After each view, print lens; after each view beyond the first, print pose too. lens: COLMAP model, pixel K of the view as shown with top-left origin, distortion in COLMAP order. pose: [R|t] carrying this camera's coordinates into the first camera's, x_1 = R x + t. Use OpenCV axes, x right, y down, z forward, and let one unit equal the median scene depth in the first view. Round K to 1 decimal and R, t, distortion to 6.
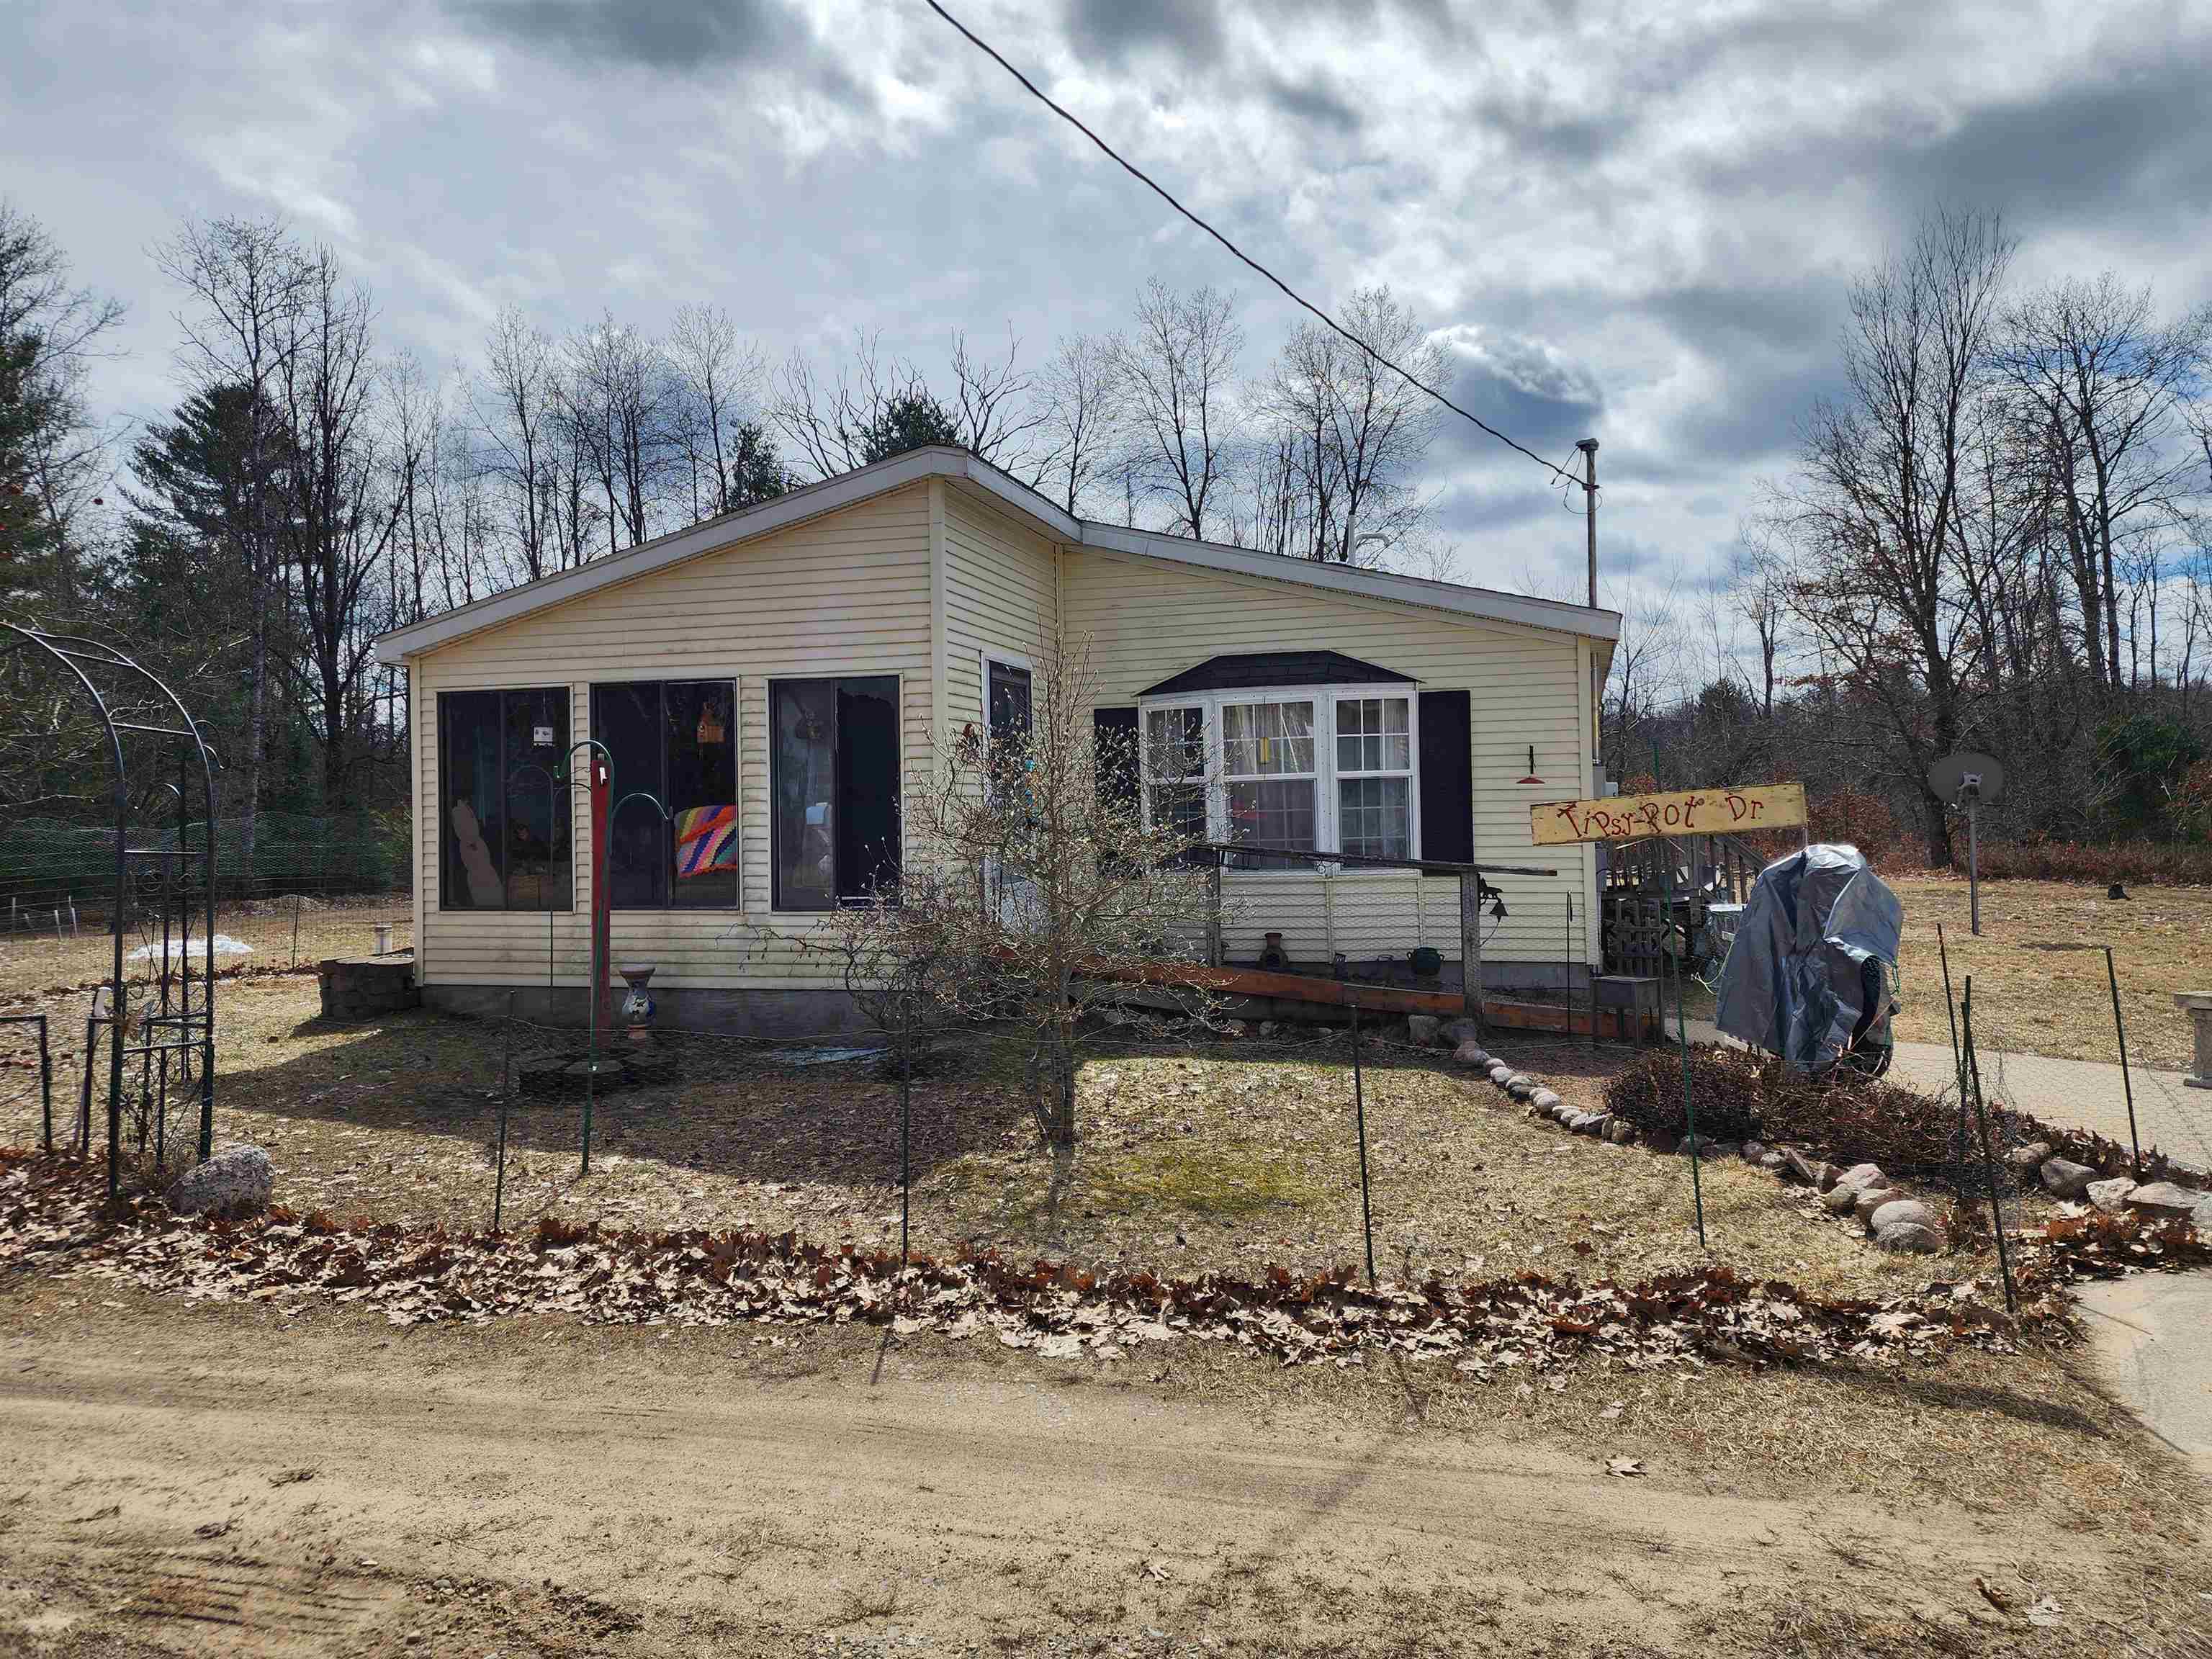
lens RADIAL K [[1462.4, 0, 1130.0], [0, 1462.4, 853.3], [0, 0, 1]] dist [0.081489, -0.068551]
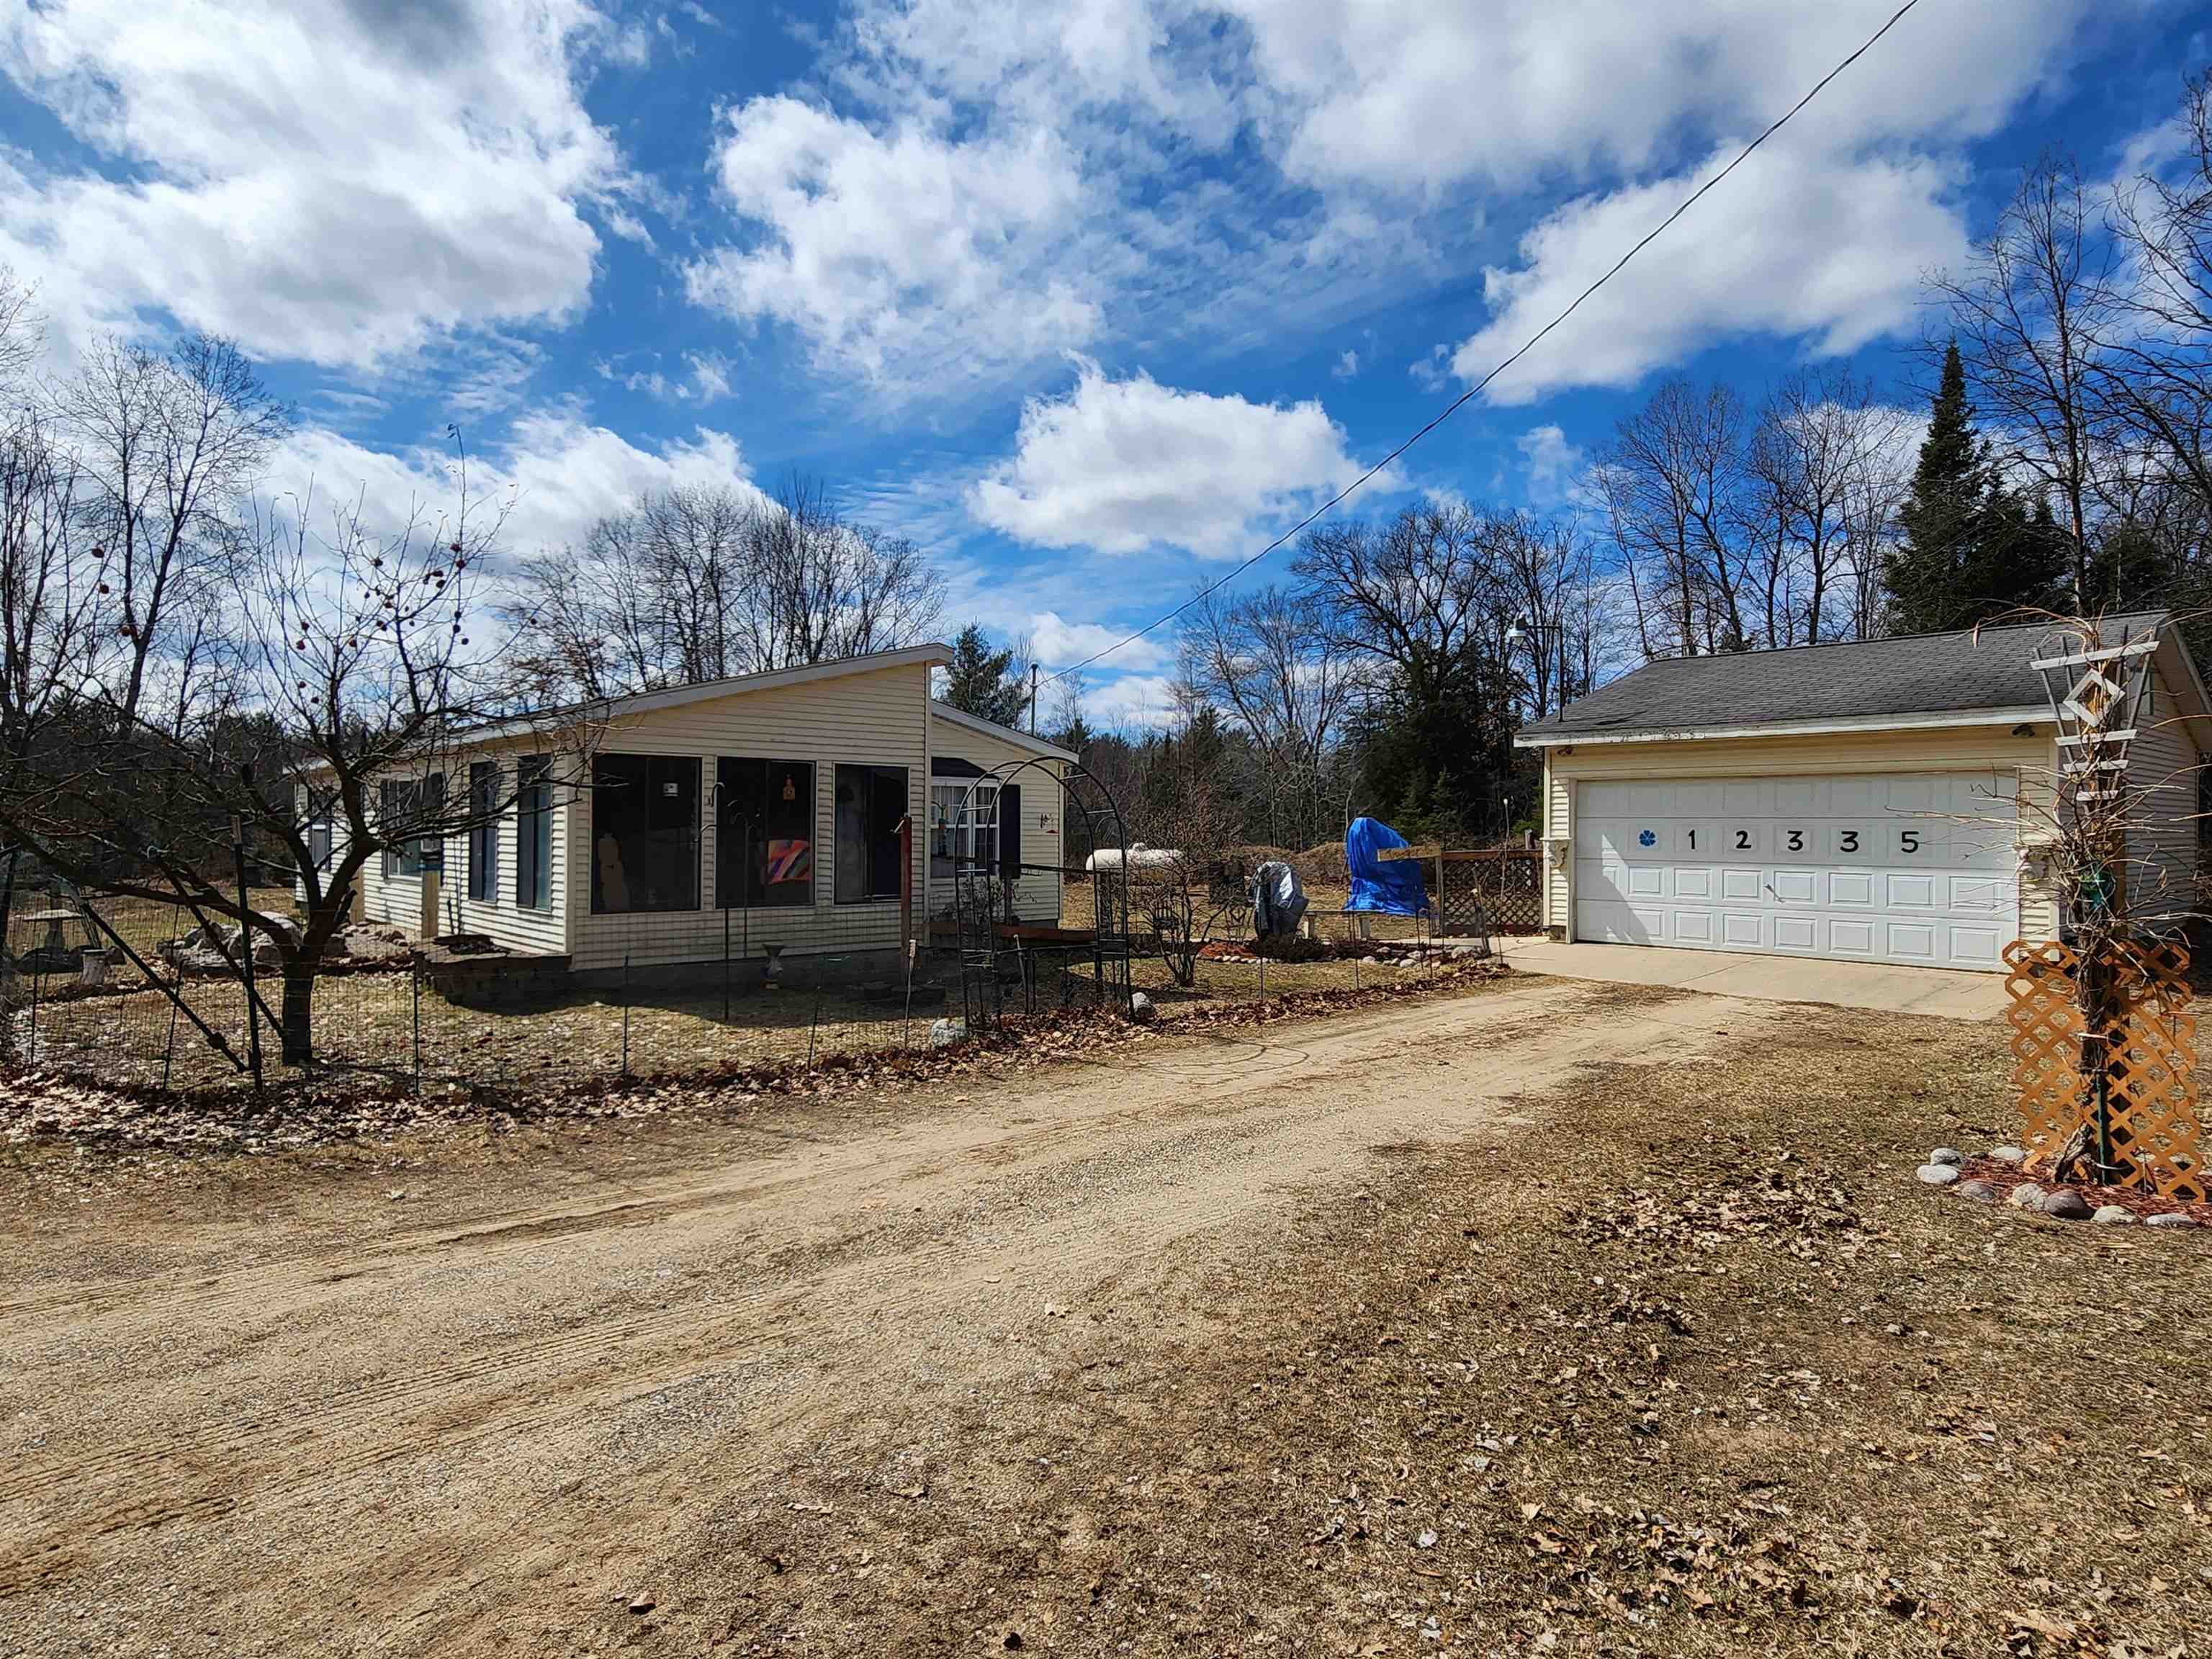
lens RADIAL K [[1259.5, 0, 1124.7], [0, 1259.5, 782.9], [0, 0, 1]] dist [-0.000818, 0.002336]
pose [[0.521098, 0.051124, 0.851965, -1.116548], [0.009184, 0.997811, -0.065493, -0.001080], [-0.853448, 0.041953, 0.519487, -0.012856]]
